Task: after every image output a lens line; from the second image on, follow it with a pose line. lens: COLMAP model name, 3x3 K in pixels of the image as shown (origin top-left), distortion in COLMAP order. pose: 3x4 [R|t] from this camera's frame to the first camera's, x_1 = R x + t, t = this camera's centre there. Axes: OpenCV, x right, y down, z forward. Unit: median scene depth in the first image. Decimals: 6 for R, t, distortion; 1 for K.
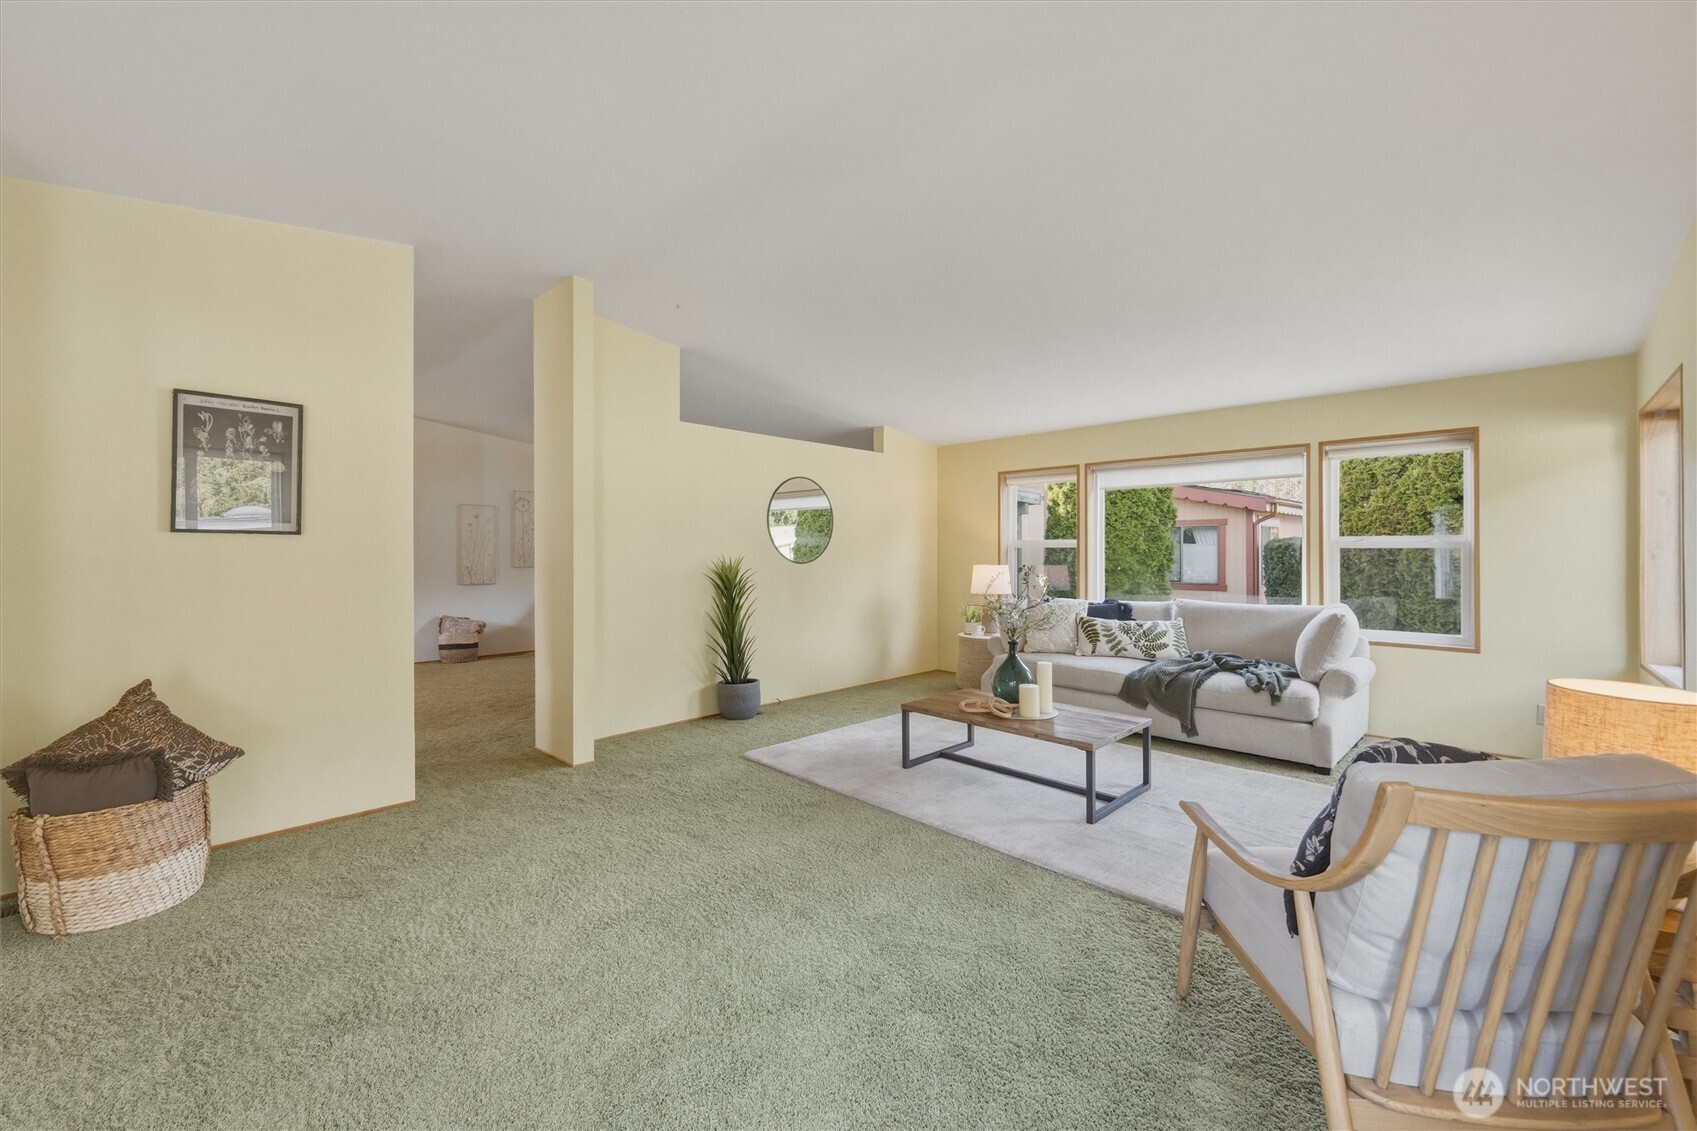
lens RADIAL K [[679.8, 0, 851.9], [0, 679.8, 552.7], [0, 0, 1]] dist [-0.001017, -0.000078]
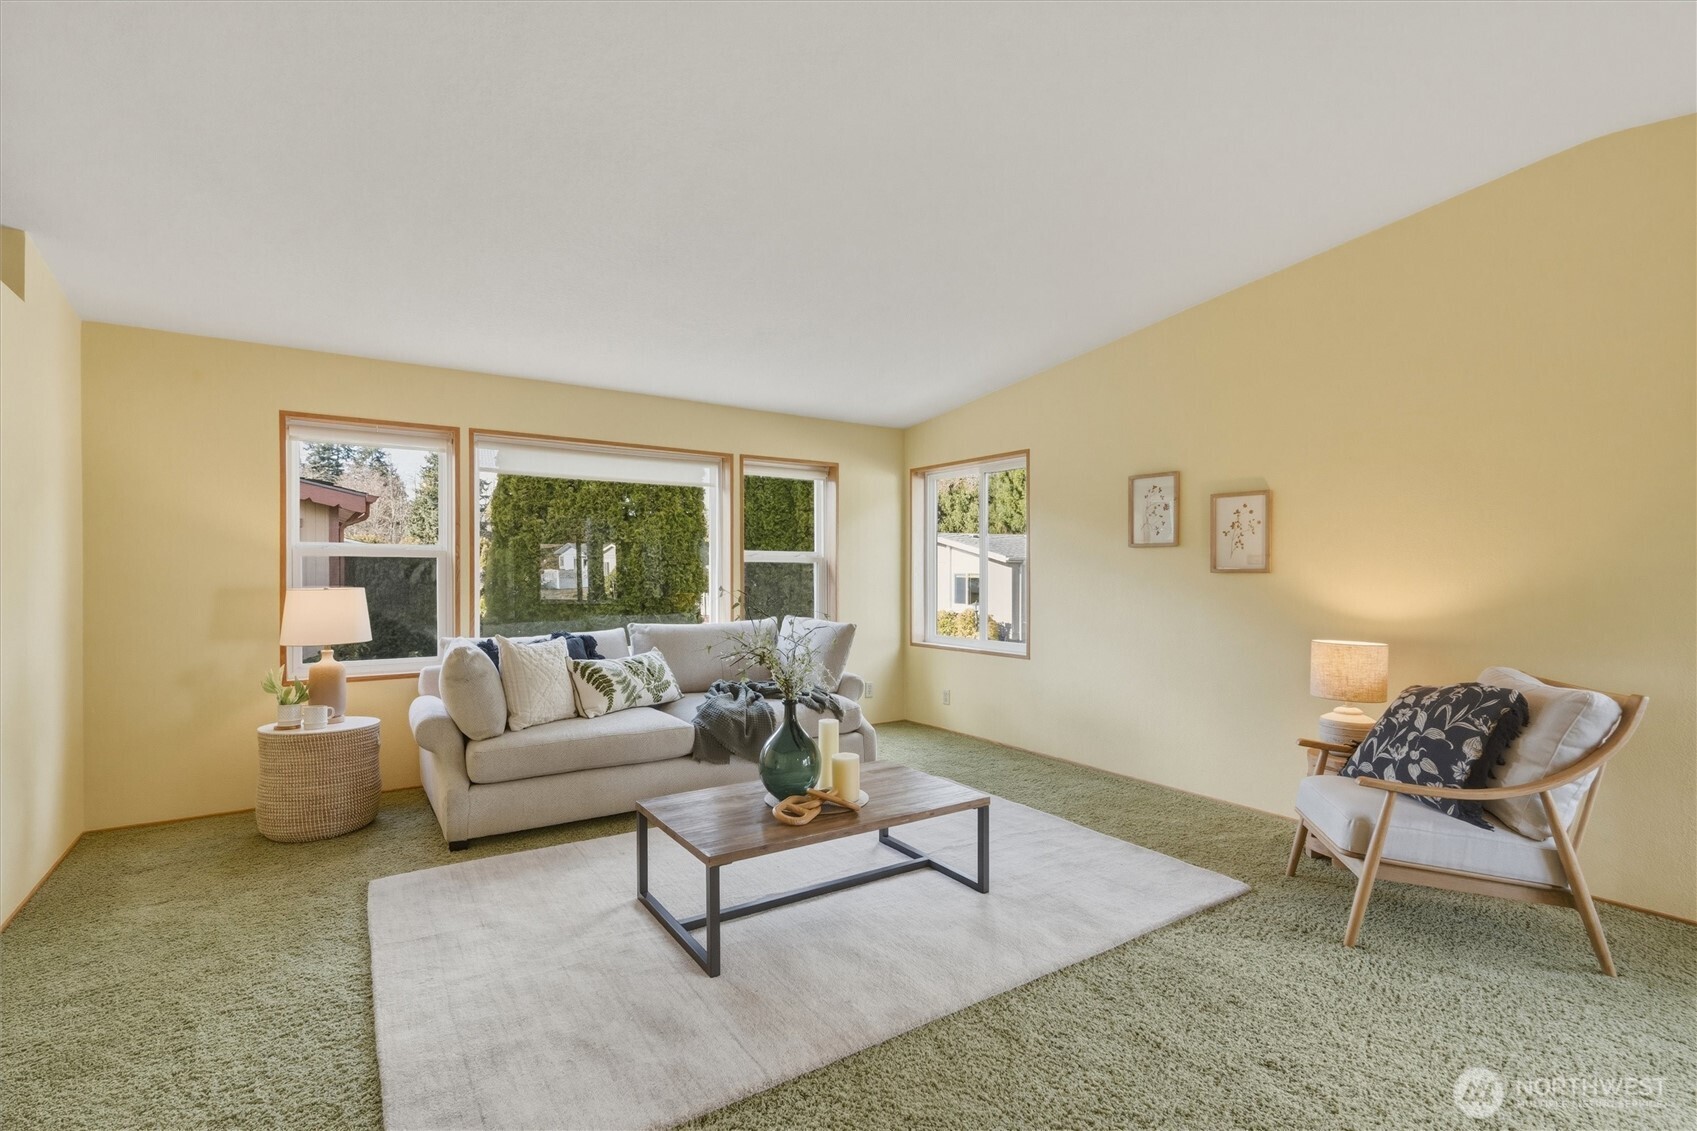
lens RADIAL K [[777.2, 0, 845.1], [0, 777.2, 574.4], [0, 0, 1]] dist [0.001882, 0.000314]
pose [[0.203021, -0.009652, 0.979127, -0.387138], [-0.002265, 0.999944, 0.010326, -0.000326], [-0.979172, -0.004315, 0.202988, 0.616888]]
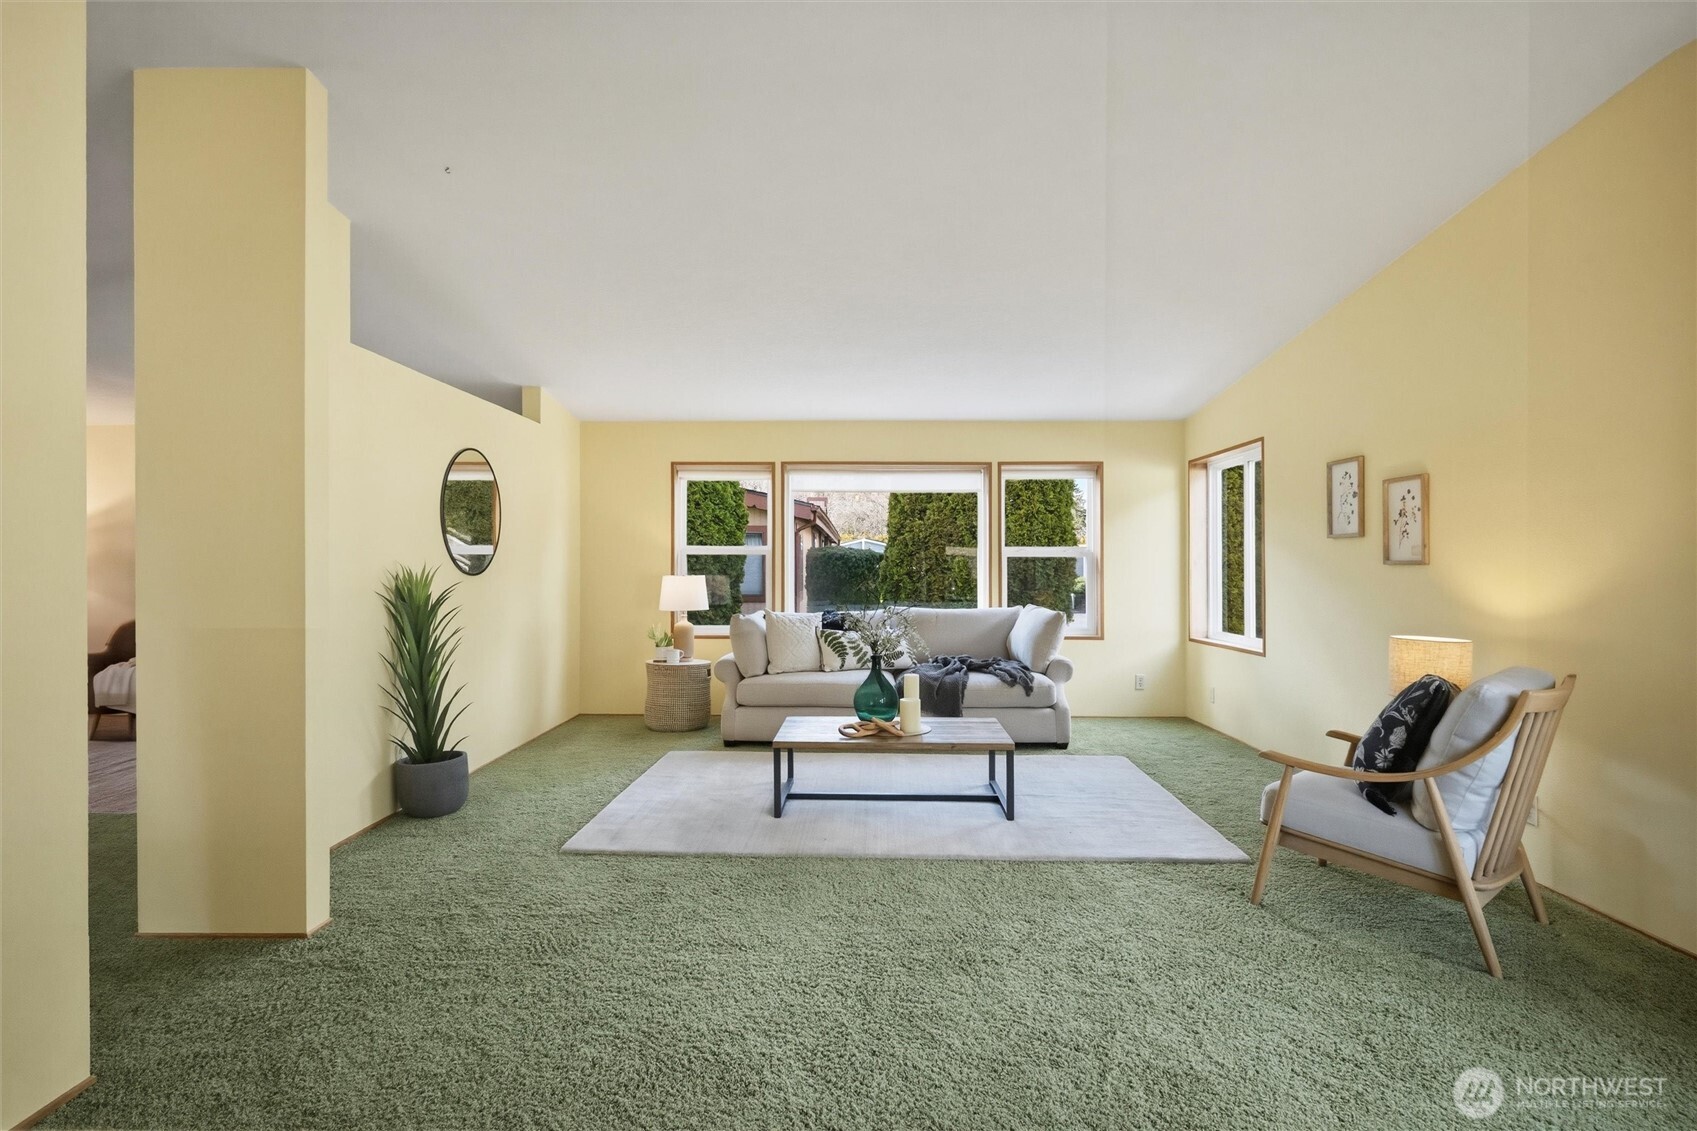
lens RADIAL K [[854.8, 0, 848.5], [0, 854.8, 565.5], [0, 0, 1]] dist [-0.001111, -0.000134]
pose [[0.729888, -0.002402, 0.683562, -0.455345], [0.000235, 0.999995, 0.003263, 0.003288], [-0.683566, -0.002221, 0.729885, 0.137859]]
